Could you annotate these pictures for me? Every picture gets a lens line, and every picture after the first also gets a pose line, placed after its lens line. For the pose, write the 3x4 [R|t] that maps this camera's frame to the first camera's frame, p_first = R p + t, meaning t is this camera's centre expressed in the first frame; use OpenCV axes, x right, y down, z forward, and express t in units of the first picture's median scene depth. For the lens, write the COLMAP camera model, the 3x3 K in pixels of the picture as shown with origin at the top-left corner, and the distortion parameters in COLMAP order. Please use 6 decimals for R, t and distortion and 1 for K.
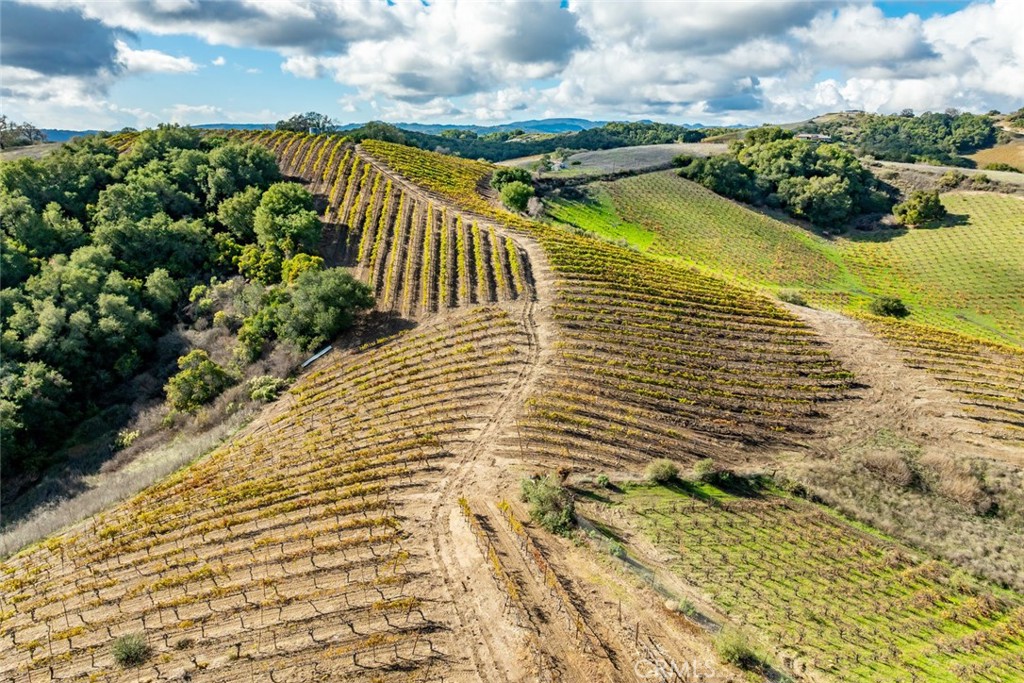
lens RADIAL K [[722.2, 0, 512.8], [0, 722.2, 300.6], [0, 0, 1]] dist [-0.040583, 0.006654]
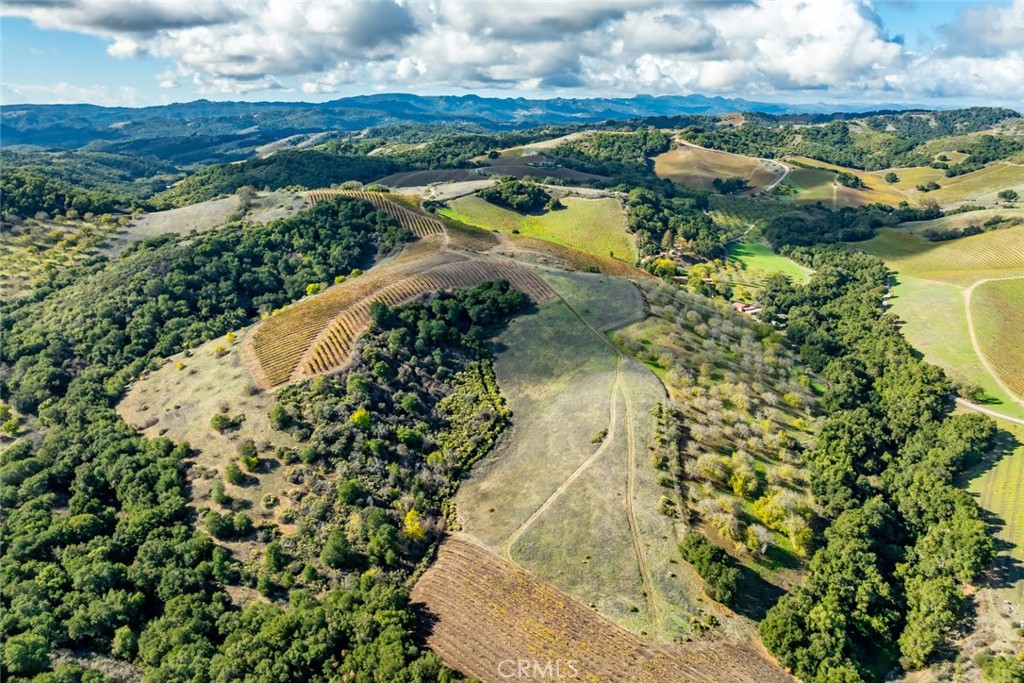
lens RADIAL K [[715.5, 0, 516.9], [0, 715.5, 303.8], [0, 0, 1]] dist [-0.044546, 0.000770]
pose [[0.971881, -0.069932, 0.224849, -0.538421], [0.059904, 0.996894, 0.051123, 0.232895], [-0.227726, -0.036216, 0.973052, -3.469368]]
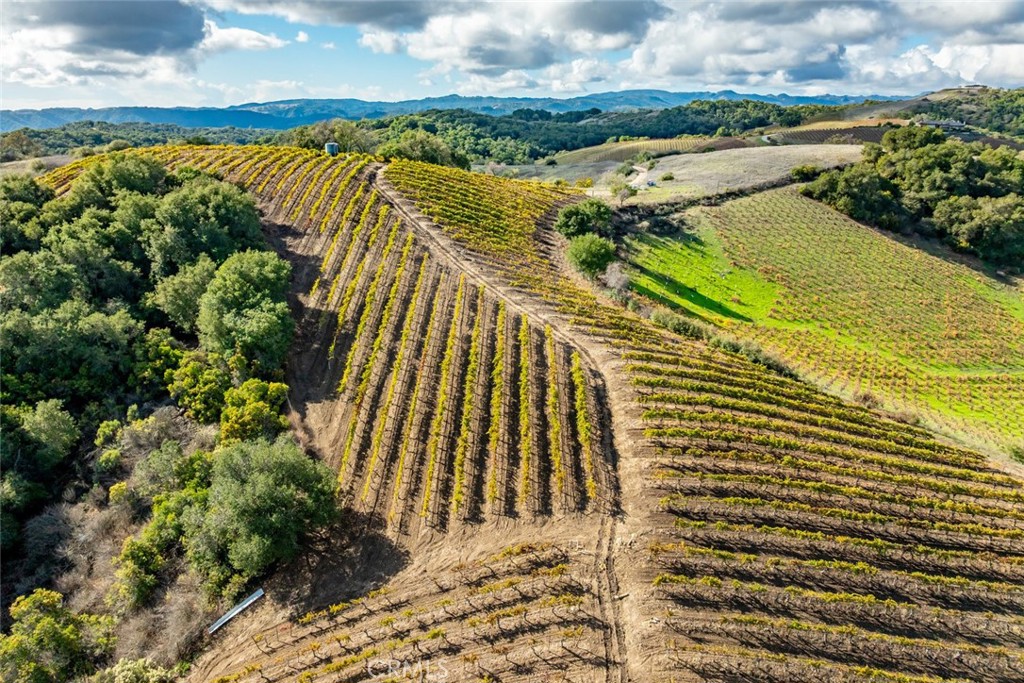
lens RADIAL K [[722.2, 0, 512.8], [0, 722.2, 300.6], [0, 0, 1]] dist [-0.040583, 0.006654]
pose [[0.994727, 0.015693, -0.101354, 0.002801], [-0.012042, 0.999260, 0.036533, -0.150469], [0.101852, -0.035120, 0.994179, 0.353267]]
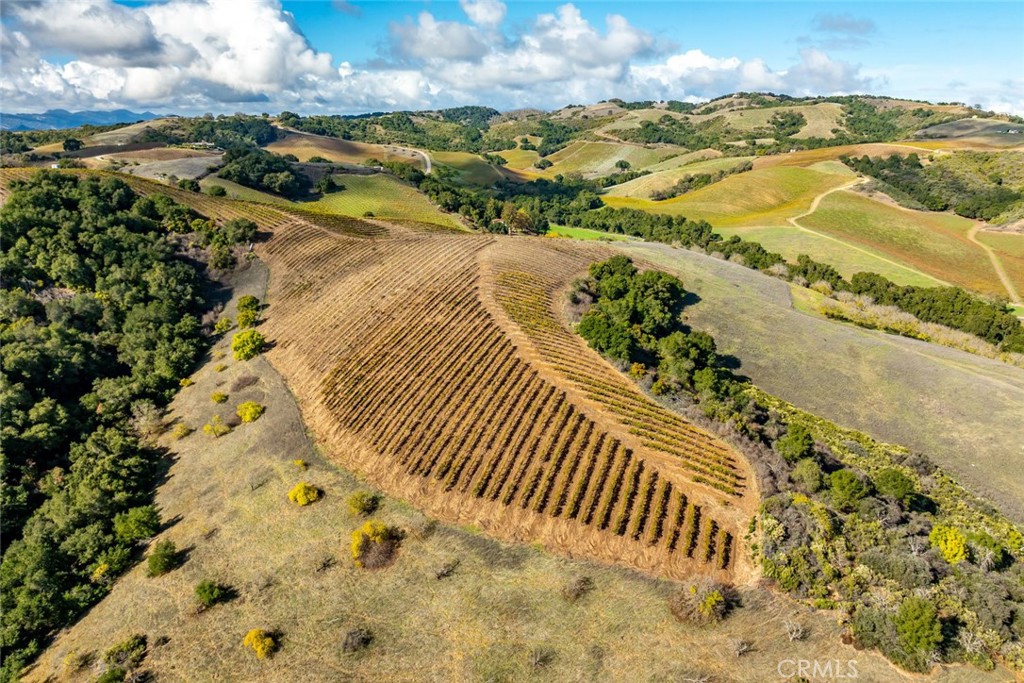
lens RADIAL K [[721.5, 0, 511.0], [0, 721.5, 334.6], [0, 0, 1]] dist [-0.041534, 0.006903]
pose [[0.568889, -0.238040, 0.787212, -1.594878], [0.186741, 0.969582, 0.158235, 0.124763], [-0.800932, 0.056987, 0.596037, -1.231519]]
